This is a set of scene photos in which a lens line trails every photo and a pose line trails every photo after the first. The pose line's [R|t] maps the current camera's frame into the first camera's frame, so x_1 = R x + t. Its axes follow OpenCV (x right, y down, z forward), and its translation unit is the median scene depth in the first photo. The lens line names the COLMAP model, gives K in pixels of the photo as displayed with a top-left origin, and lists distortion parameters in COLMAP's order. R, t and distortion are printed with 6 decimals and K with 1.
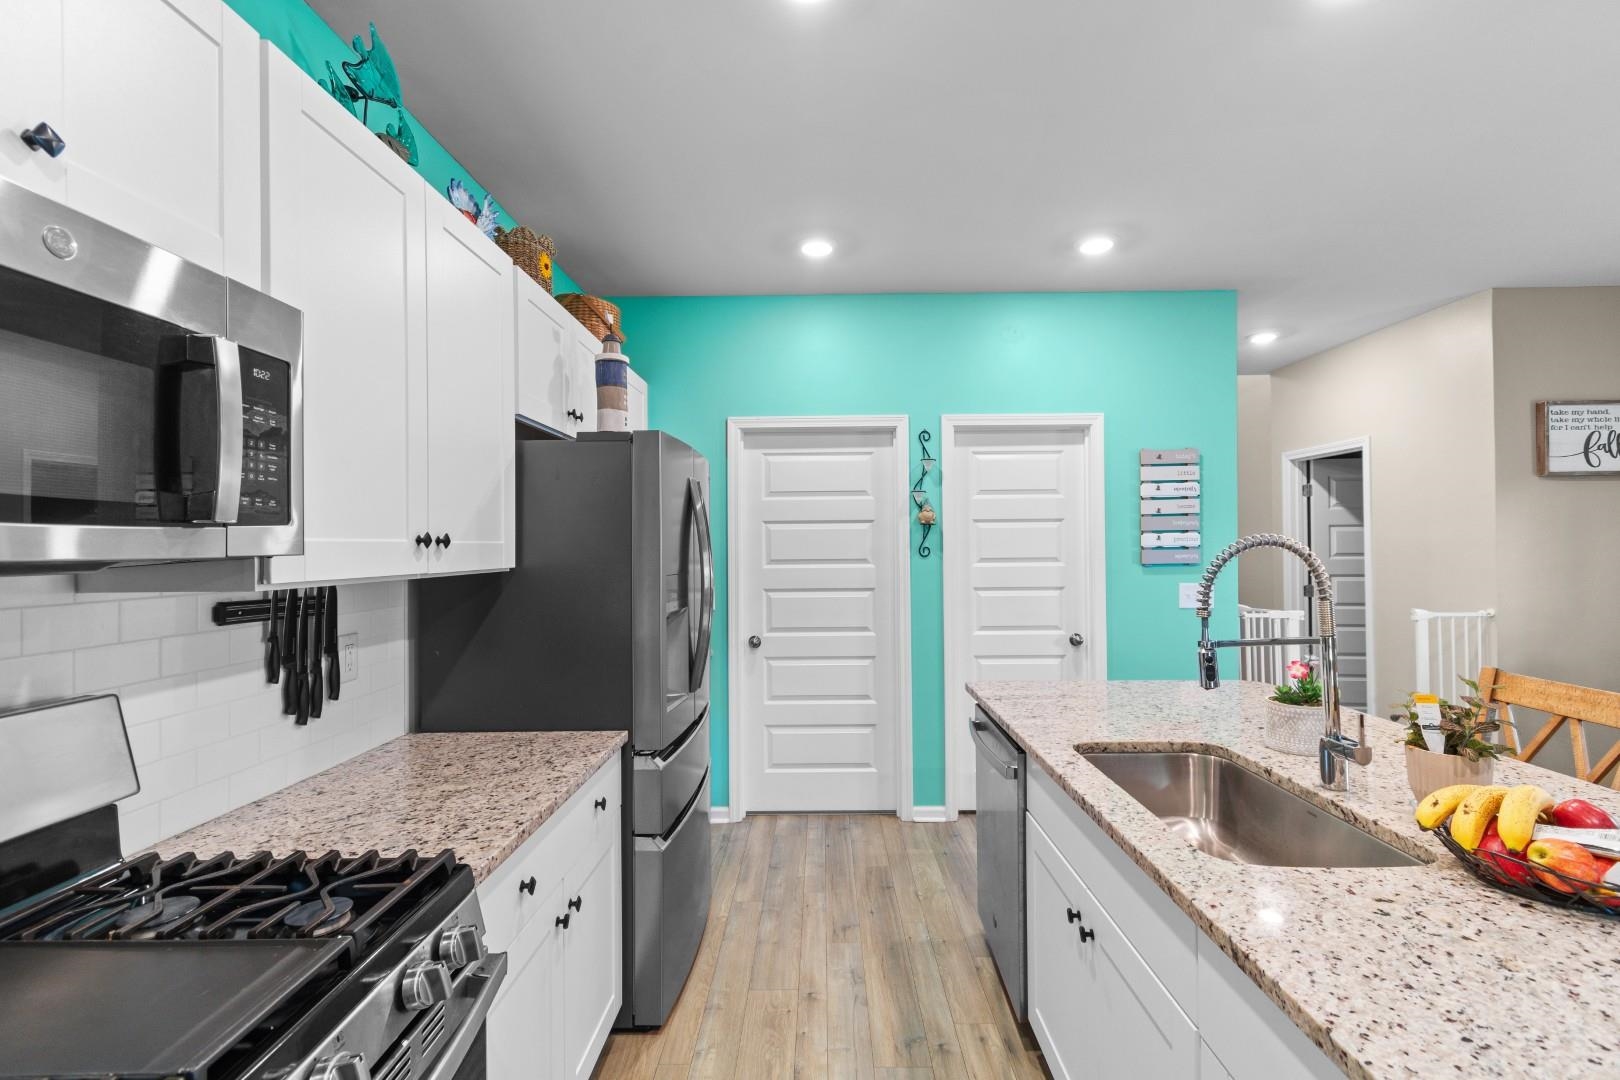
lens RADIAL K [[712.4, 0, 815.0], [0, 712.4, 535.6], [0, 0, 1]] dist [-0.002309, -0.000134]
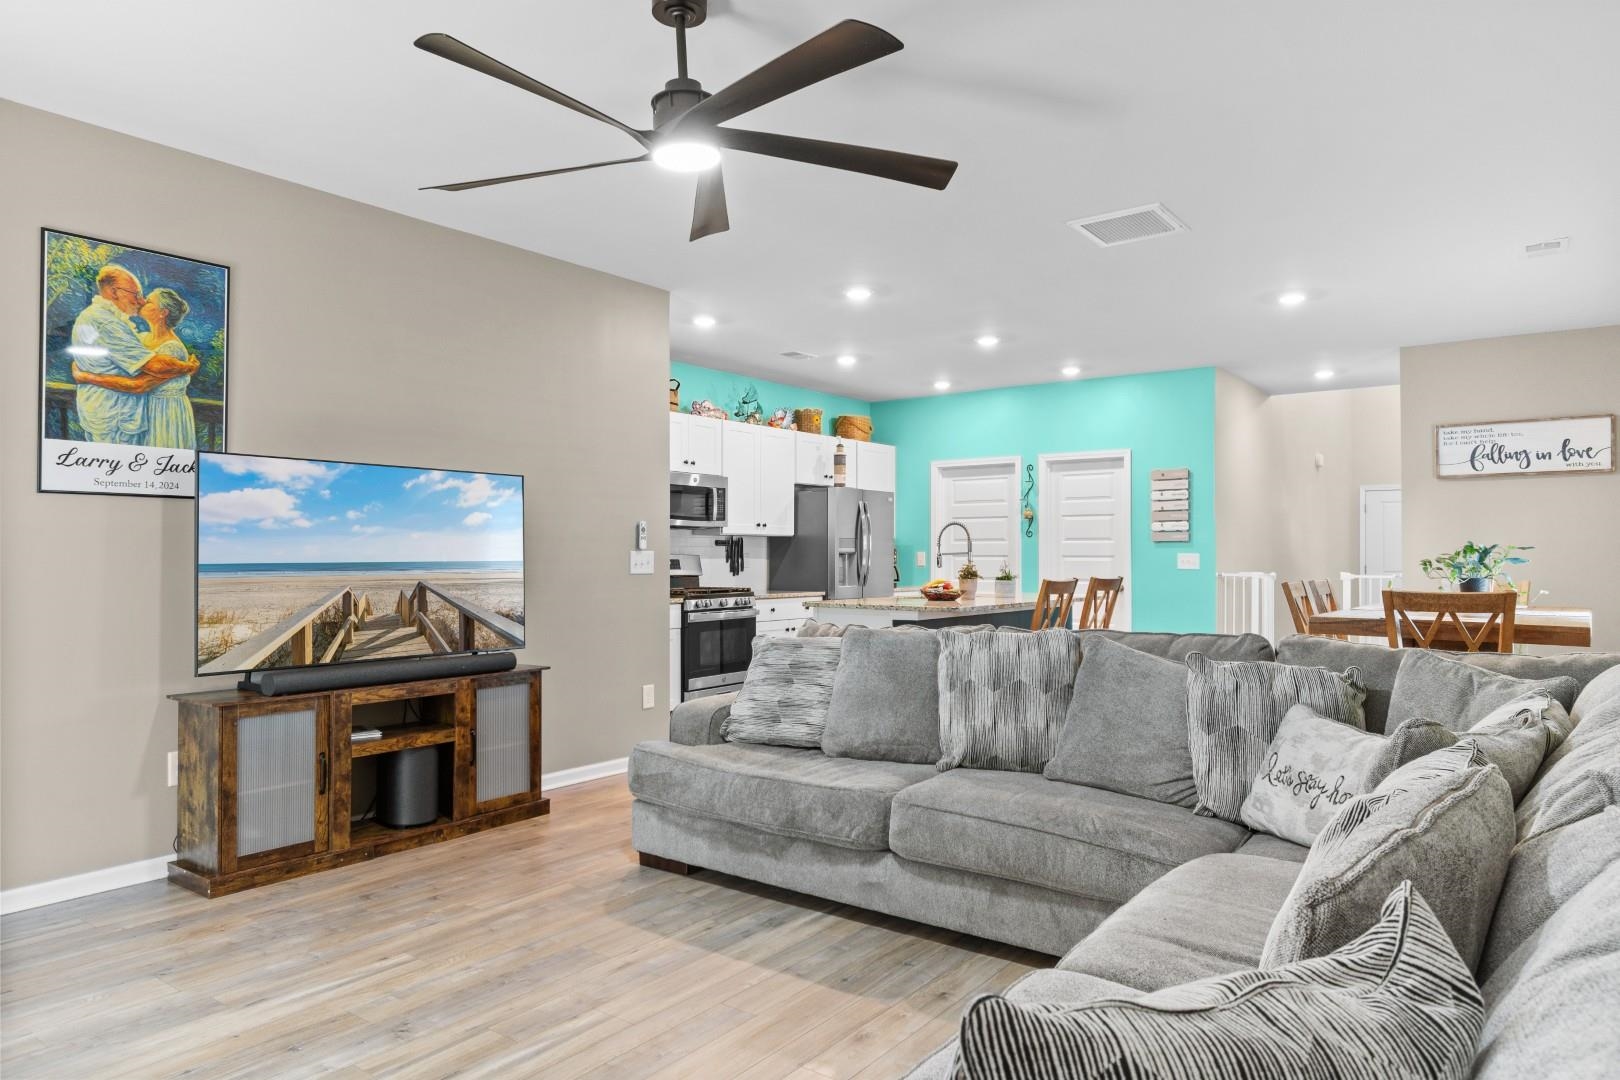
lens RADIAL K [[1022.2, 0, 804.1], [0, 1022.2, 540.0], [0, 0, 1]] dist [-0.004238, -0.000794]
pose [[0.799549, 0.001037, -0.600599, 1.227784], [0.000507, 0.999997, 0.002402, 0.031387], [0.600600, -0.002225, 0.799546, -1.346877]]
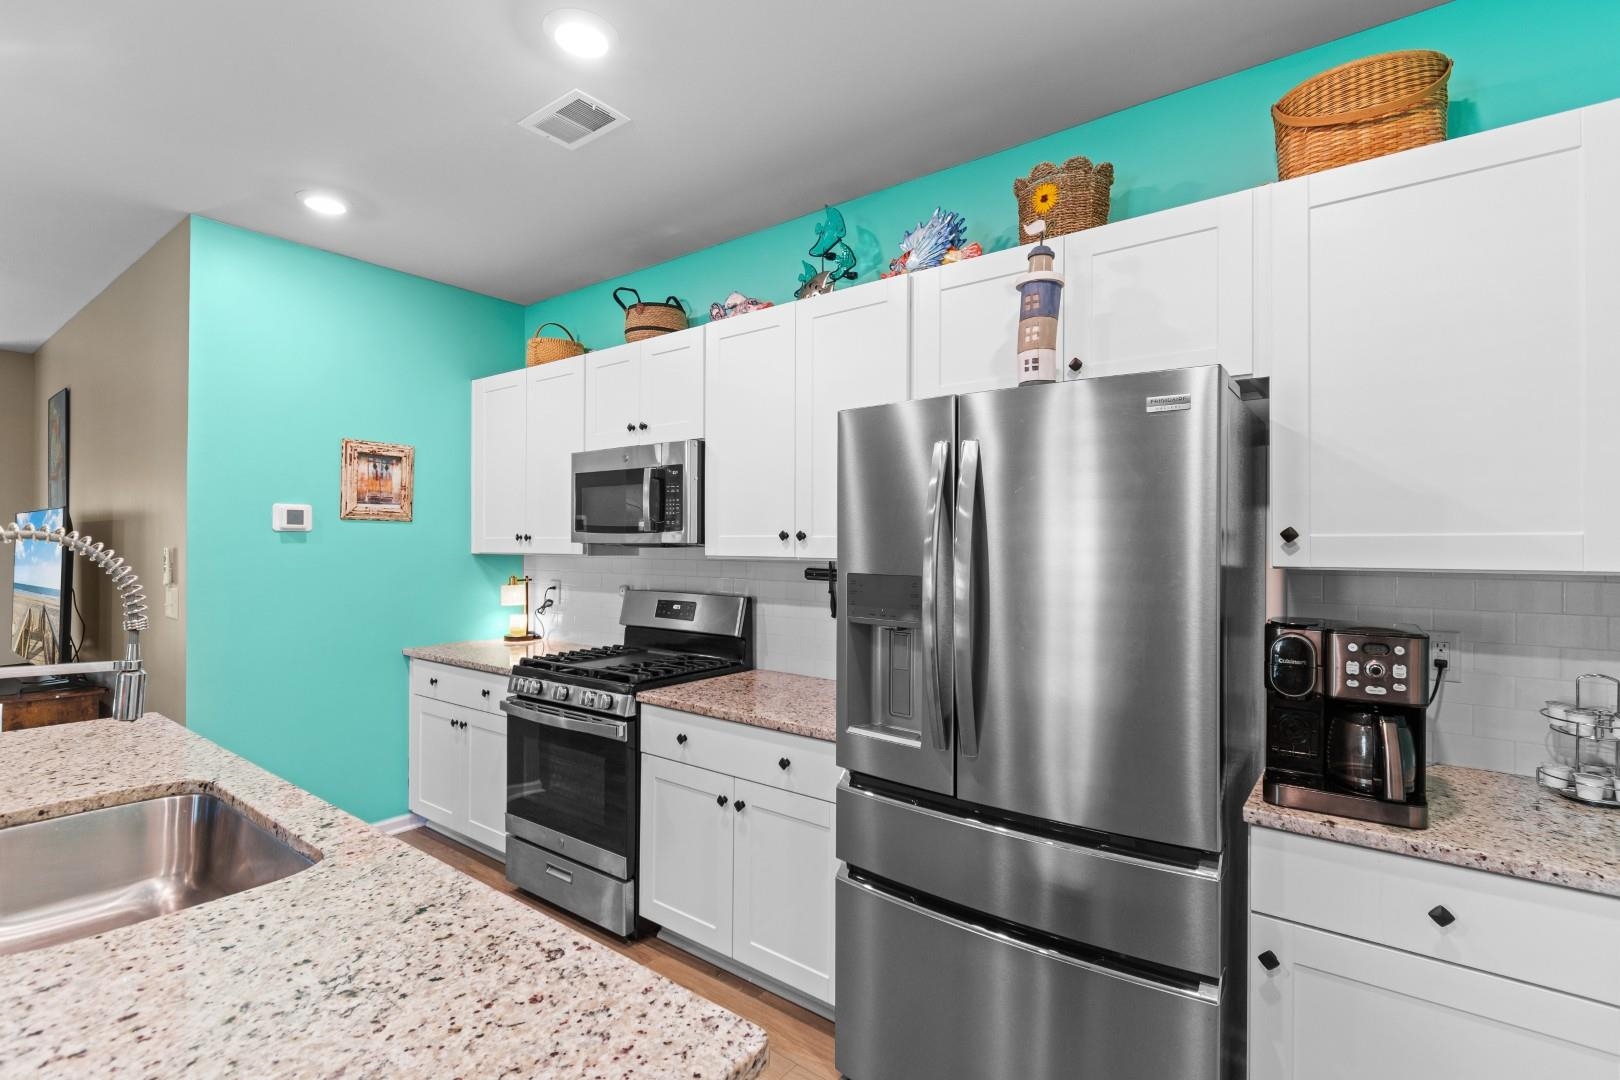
lens RADIAL K [[757.3, 0, 809.1], [0, 757.3, 545.4], [0, 0, 1]] dist [-0.005240, -0.000870]
pose [[-0.589101, 0.005935, -0.808038, 0.336781], [0.013753, 0.999902, -0.002682, 0.014539], [0.807942, -0.012692, -0.589125, 0.881251]]
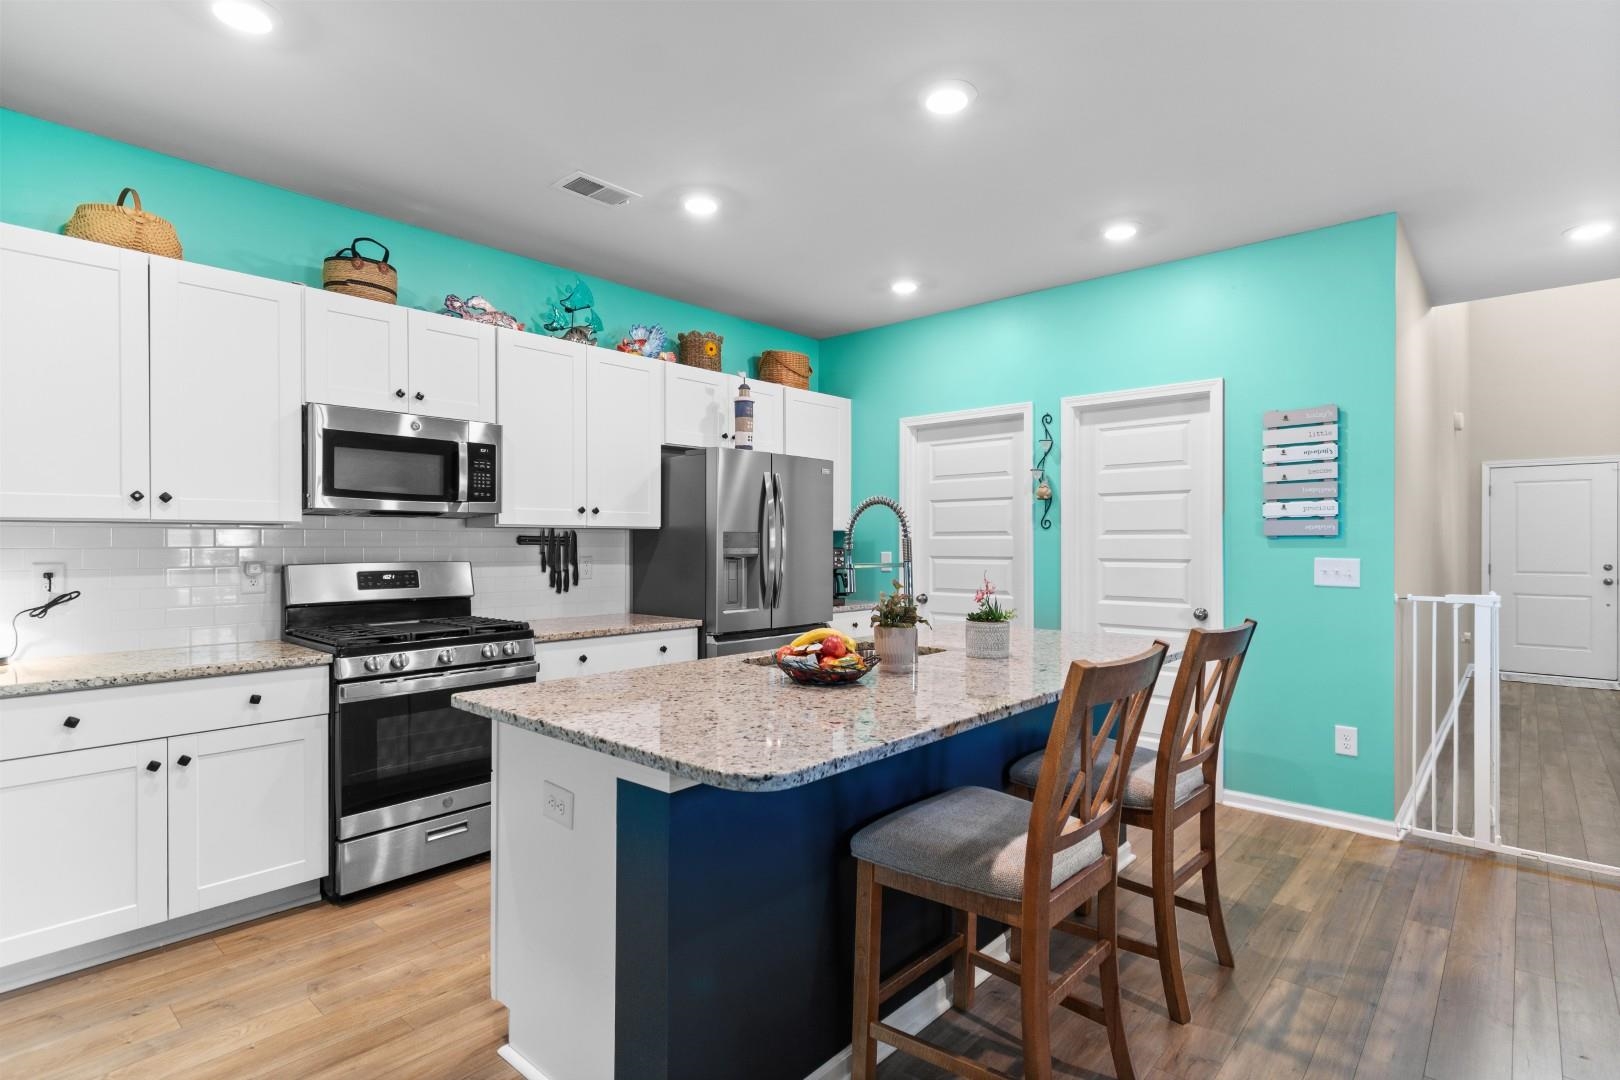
lens RADIAL K [[801.8, 0, 816.2], [0, 801.8, 544.0], [0, 0, 1]] dist [0.002340, -0.000590]
pose [[0.753180, 0.009592, -0.657745, 0.709120], [0.003489, 0.999821, 0.018575, 0.029309], [0.657805, -0.016286, 0.753012, -0.171959]]
